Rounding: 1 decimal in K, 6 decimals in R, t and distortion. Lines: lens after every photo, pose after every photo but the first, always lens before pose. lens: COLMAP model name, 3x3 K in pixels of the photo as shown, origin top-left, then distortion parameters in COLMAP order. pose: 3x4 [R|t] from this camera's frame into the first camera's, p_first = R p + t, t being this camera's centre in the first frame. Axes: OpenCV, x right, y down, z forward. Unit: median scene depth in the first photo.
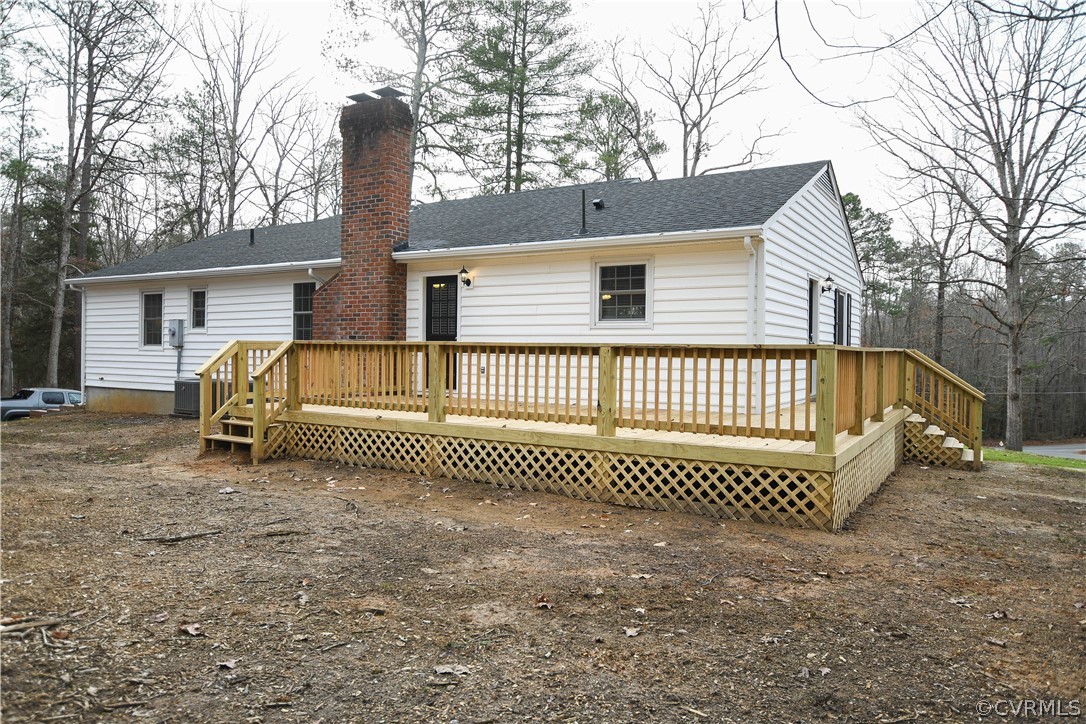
lens RADIAL K [[747.3, 0, 542.1], [0, 747.3, 357.3], [0, 0, 1]] dist [-0.000582, 0.000753]
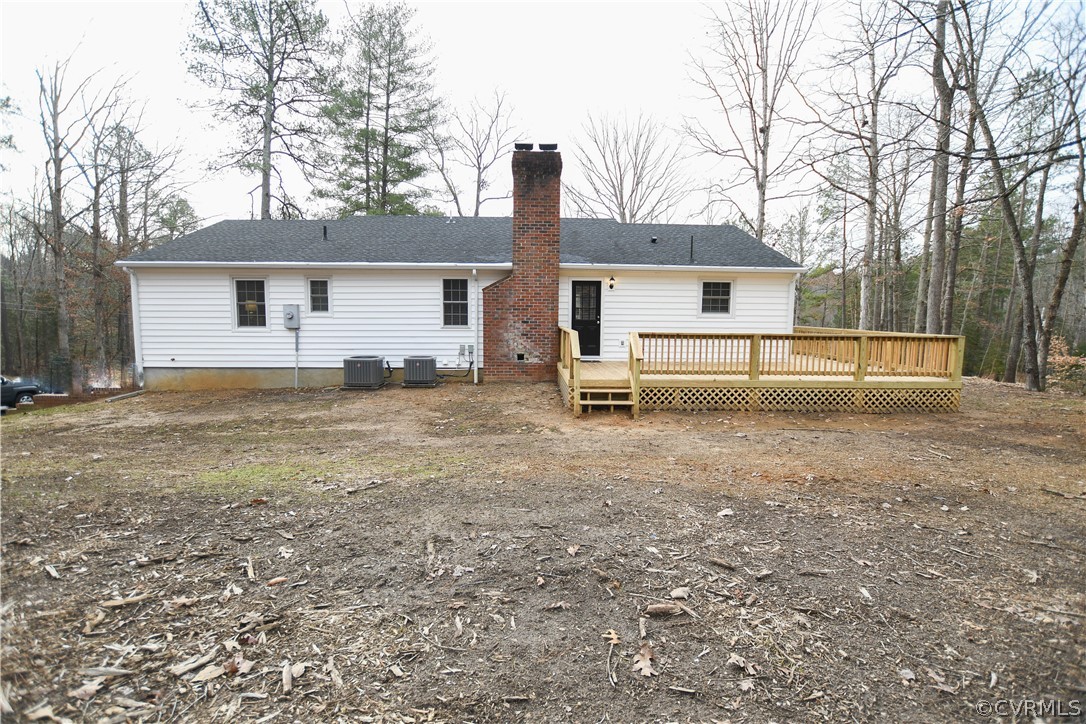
lens RADIAL K [[479.6, 0, 543.0], [0, 479.6, 362.0], [0, 0, 1]] dist [-0.023015, 0.000520]
pose [[0.829064, -0.062131, 0.555691, -0.877754], [0.006230, 0.994772, 0.101930, -0.052838], [-0.559119, -0.081044, 0.825117, 0.278337]]
